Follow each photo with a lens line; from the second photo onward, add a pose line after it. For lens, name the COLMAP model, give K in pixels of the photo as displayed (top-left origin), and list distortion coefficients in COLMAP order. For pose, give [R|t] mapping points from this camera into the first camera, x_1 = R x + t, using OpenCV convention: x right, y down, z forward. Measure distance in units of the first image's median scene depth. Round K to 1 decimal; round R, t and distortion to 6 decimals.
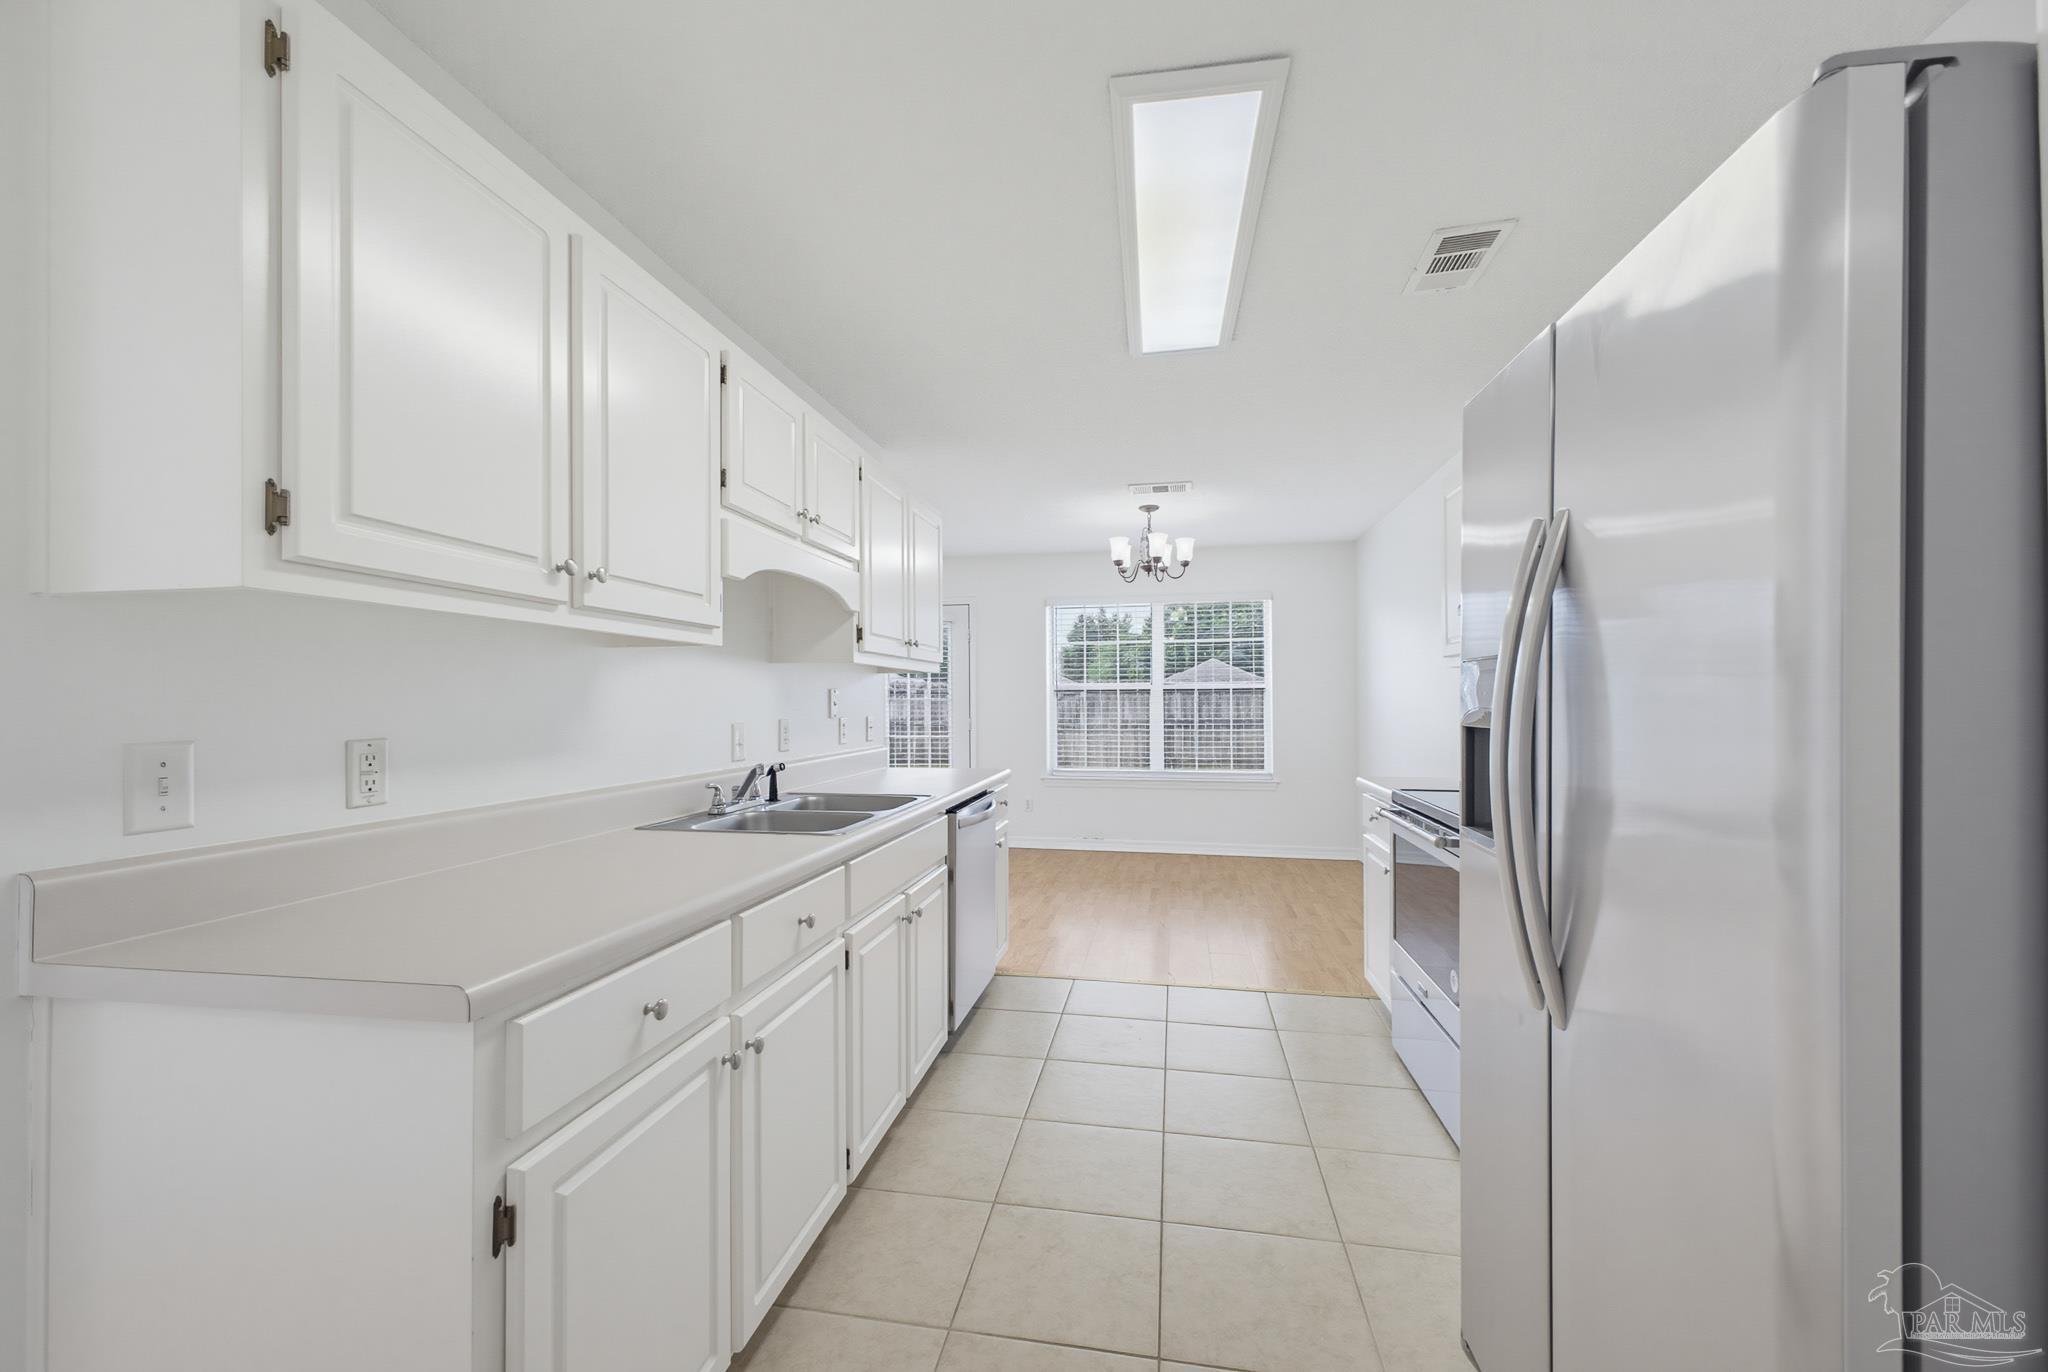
lens RADIAL K [[830.4, 0, 1027.1], [0, 830.4, 691.8], [0, 0, 1]] dist [0.012717, 0.001001]
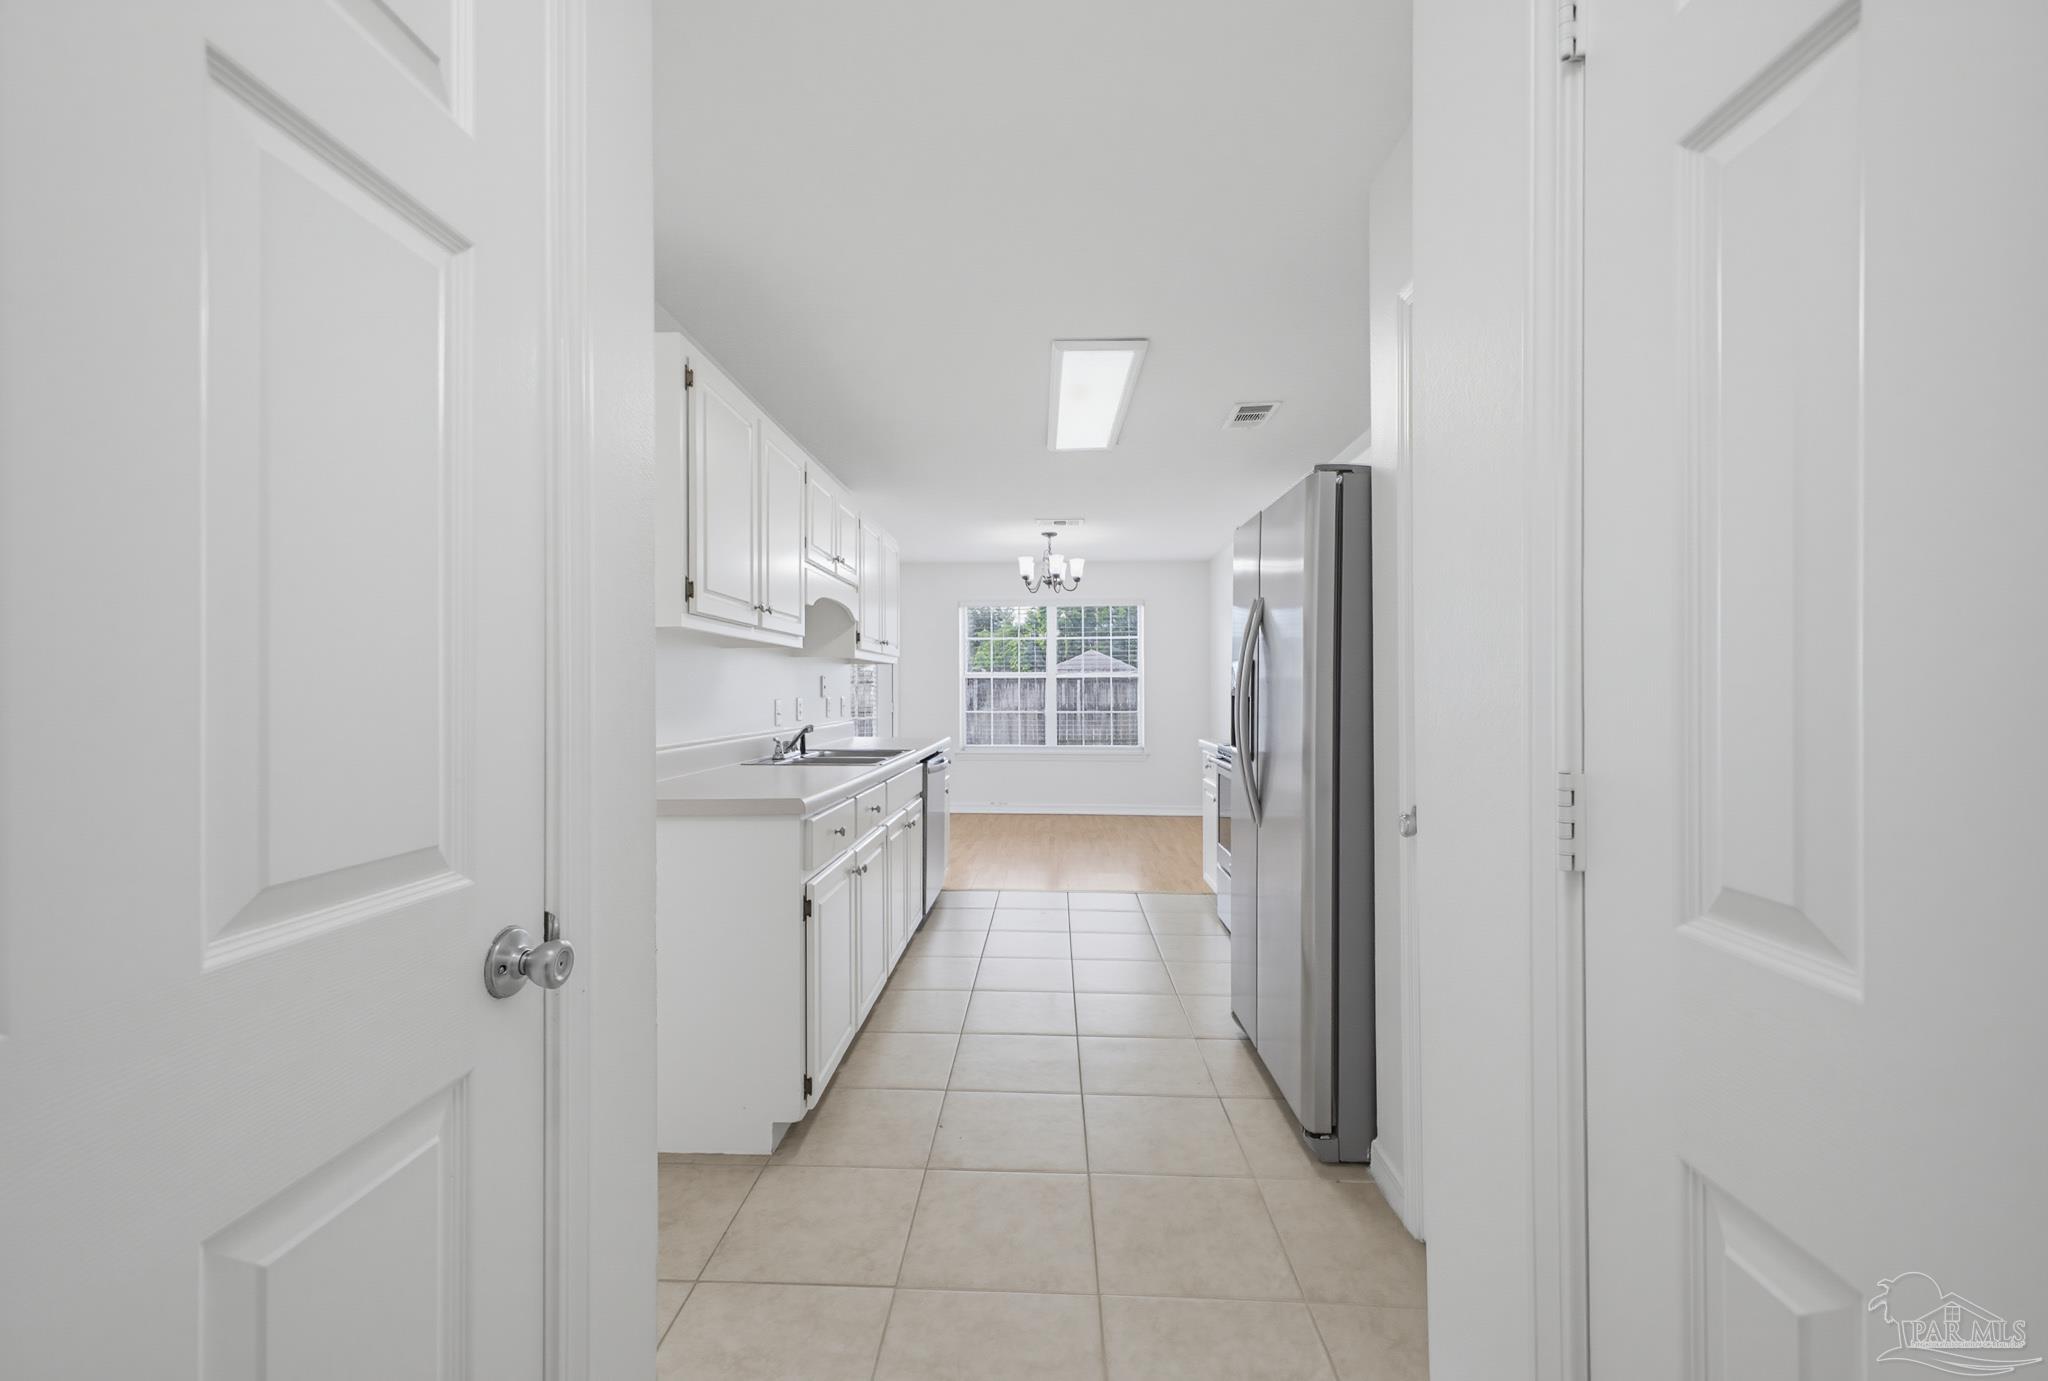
lens RADIAL K [[830.4, 0, 1020.6], [0, 830.4, 685.8], [0, 0, 1]] dist [0.012717, 0.001001]
pose [[0.990866, 0.003201, 0.134809, -0.075160], [-0.003858, 0.999982, 0.004618, 0.003658], [-0.134792, -0.005096, 0.990861, -0.279103]]
